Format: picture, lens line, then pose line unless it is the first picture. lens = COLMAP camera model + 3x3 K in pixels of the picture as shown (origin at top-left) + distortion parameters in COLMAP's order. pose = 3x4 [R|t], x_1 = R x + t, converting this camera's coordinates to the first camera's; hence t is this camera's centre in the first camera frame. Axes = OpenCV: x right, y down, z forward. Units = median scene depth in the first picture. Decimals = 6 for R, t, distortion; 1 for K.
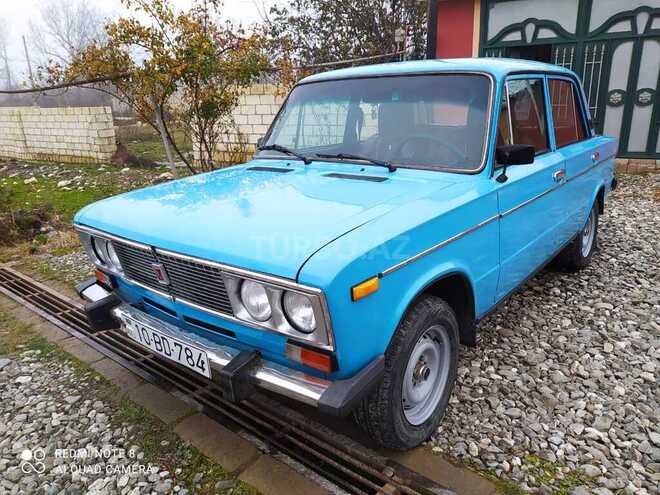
lens RADIAL K [[494.9, 0, 332.1], [0, 494.9, 248.2], [0, 0, 1]] dist [0.027765, -0.017917]
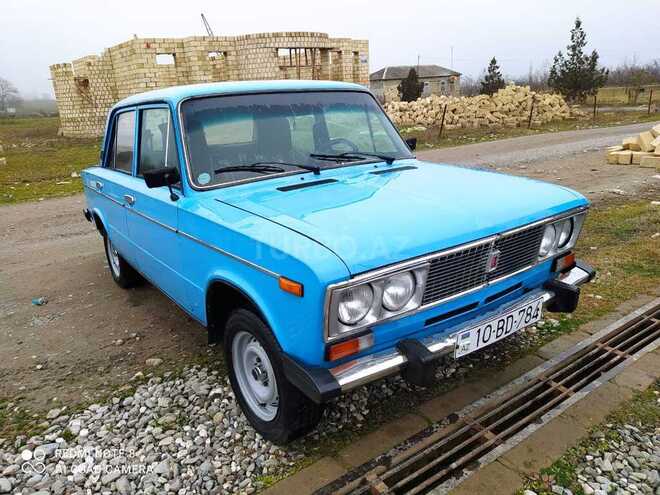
lens RADIAL K [[494.9, 0, 332.1], [0, 494.9, 248.2], [0, 0, 1]] dist [0.027765, -0.017917]
pose [[0.268395, -0.251051, 0.930020, -1.099916], [0.330845, 0.930741, 0.155767, -0.194711], [-0.904713, 0.265885, 0.332865, 0.750321]]
